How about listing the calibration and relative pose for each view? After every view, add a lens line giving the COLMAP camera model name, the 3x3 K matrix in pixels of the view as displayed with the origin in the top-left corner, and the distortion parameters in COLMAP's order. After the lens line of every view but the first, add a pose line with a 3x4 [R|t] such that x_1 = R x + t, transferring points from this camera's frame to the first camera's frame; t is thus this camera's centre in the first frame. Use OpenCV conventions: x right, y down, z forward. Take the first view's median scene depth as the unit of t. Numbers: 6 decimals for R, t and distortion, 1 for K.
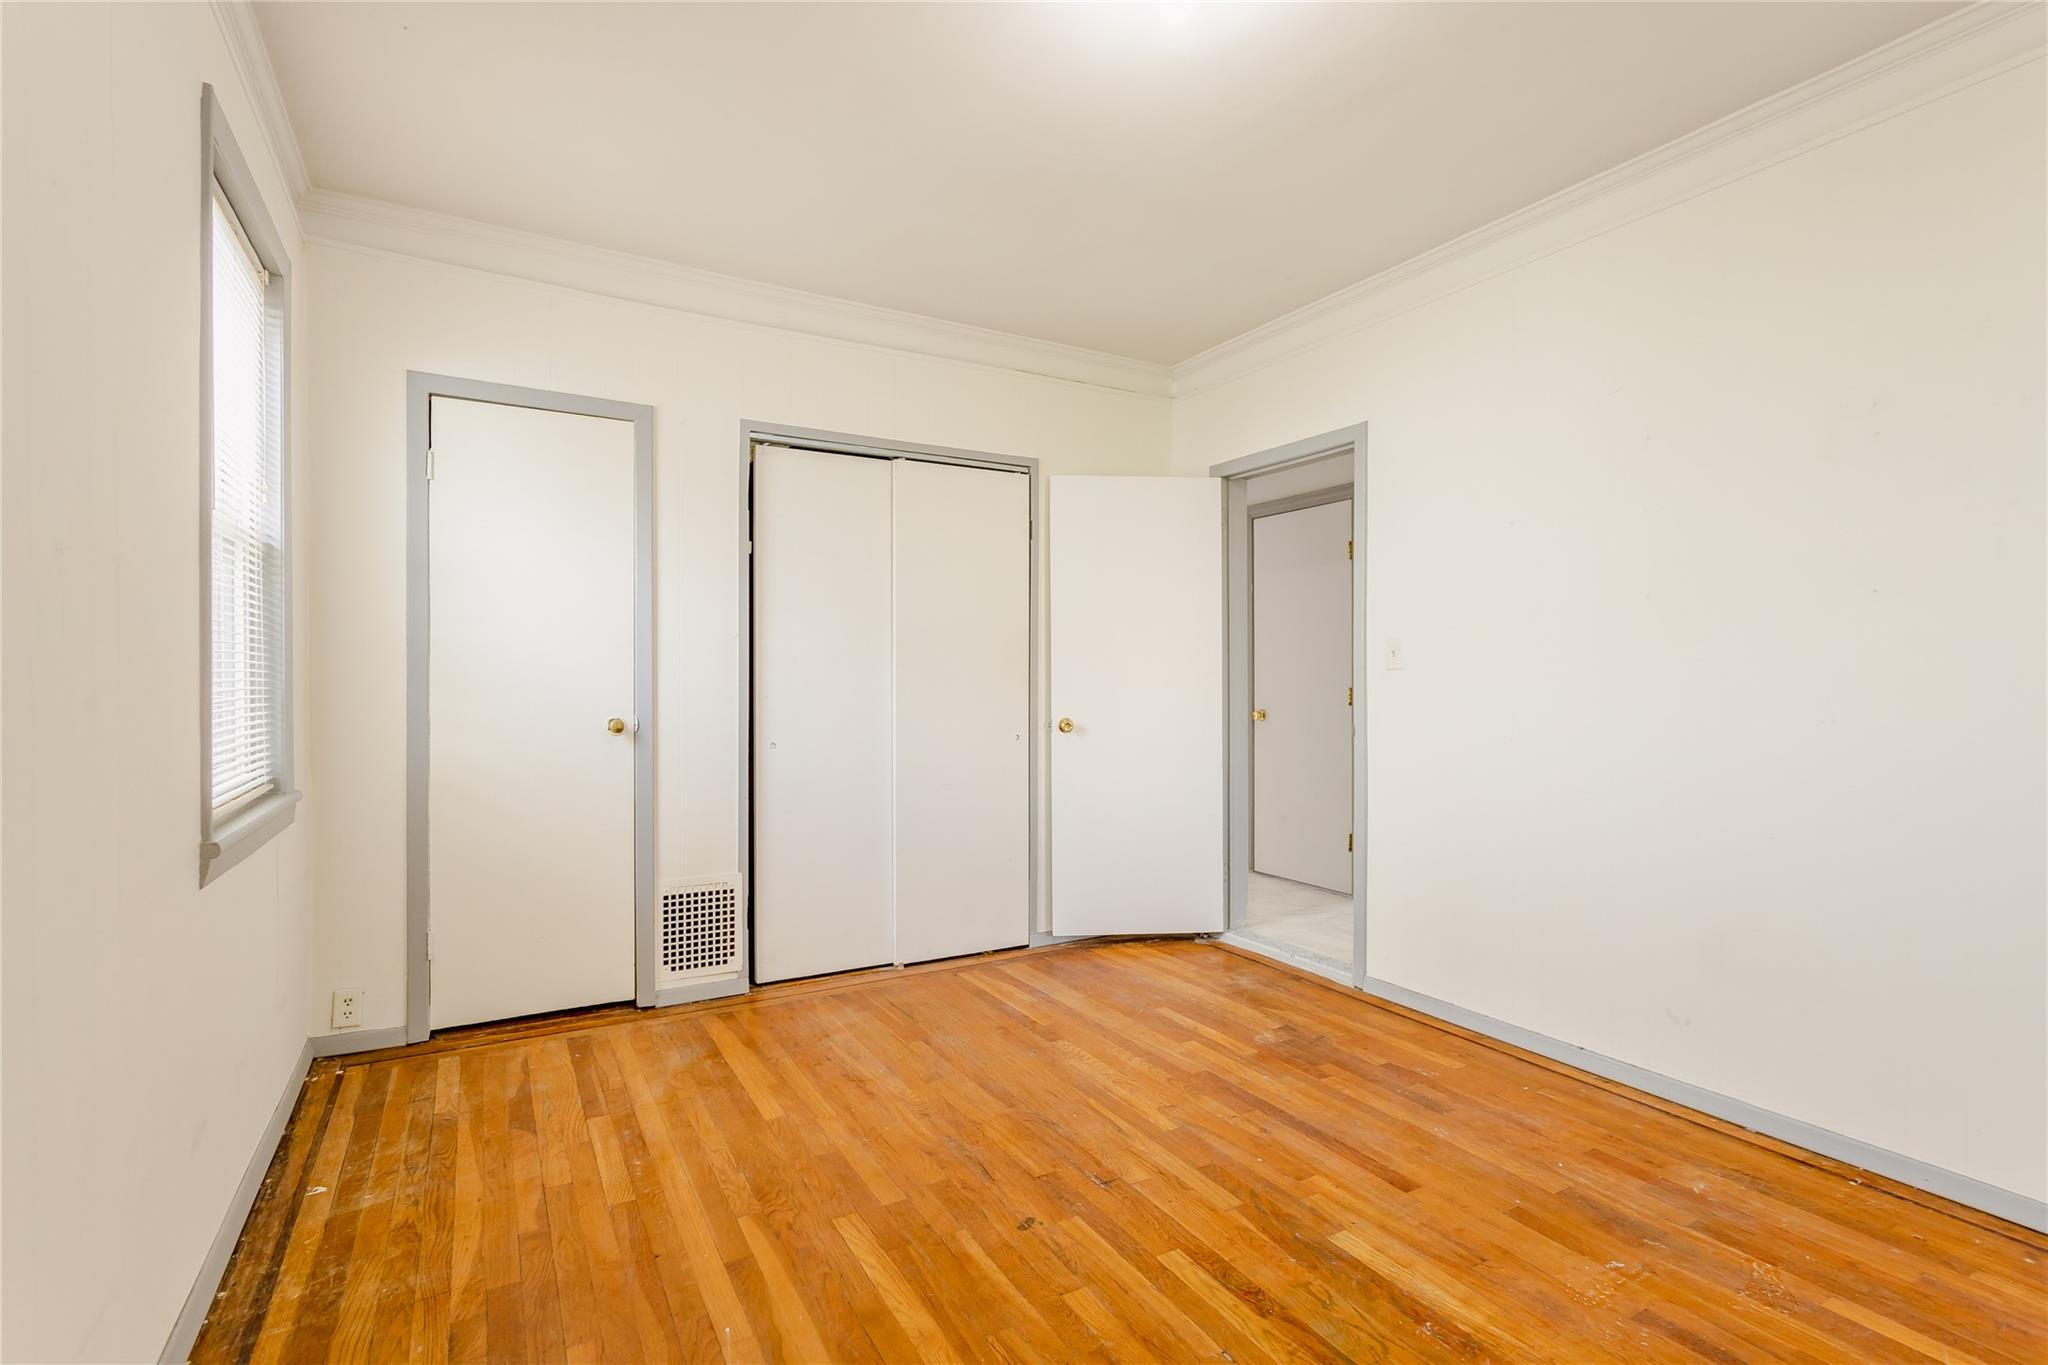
lens RADIAL K [[976.2, 0, 1027.5], [0, 976.2, 672.5], [0, 0, 1]] dist [-0.001342, 0.000456]
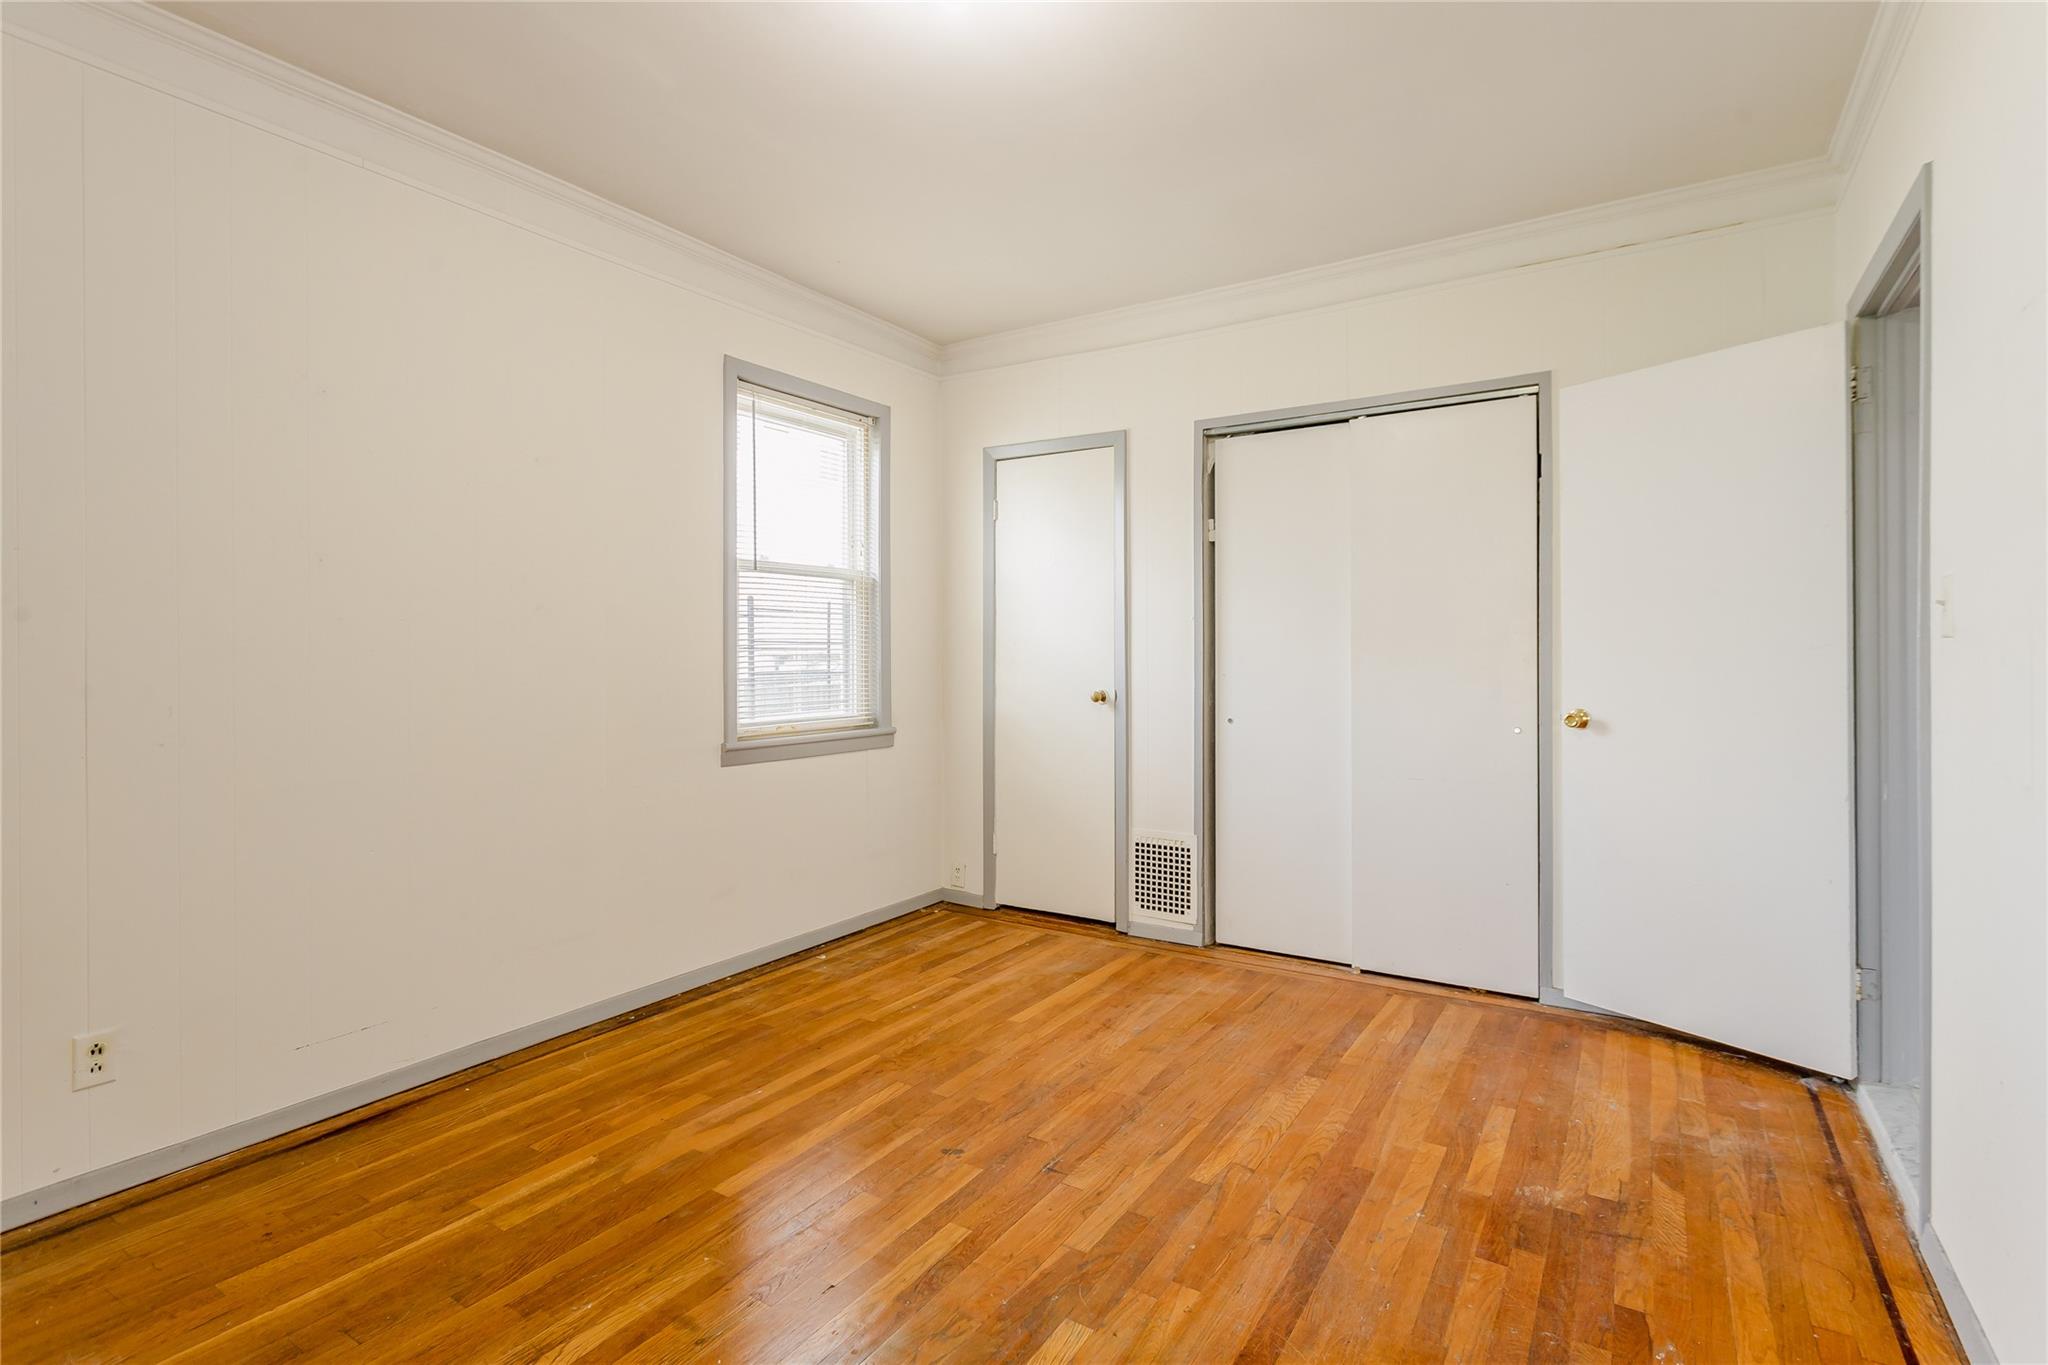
lens RADIAL K [[968.9, 0, 1017.5], [0, 968.9, 653.8], [0, 0, 1]] dist [-0.001601, 0.000917]
pose [[0.452241, -0.007145, -0.891867, 0.676474], [0.009775, 0.999948, -0.003054, 0.003121], [0.891842, -0.007336, 0.452287, 0.381305]]
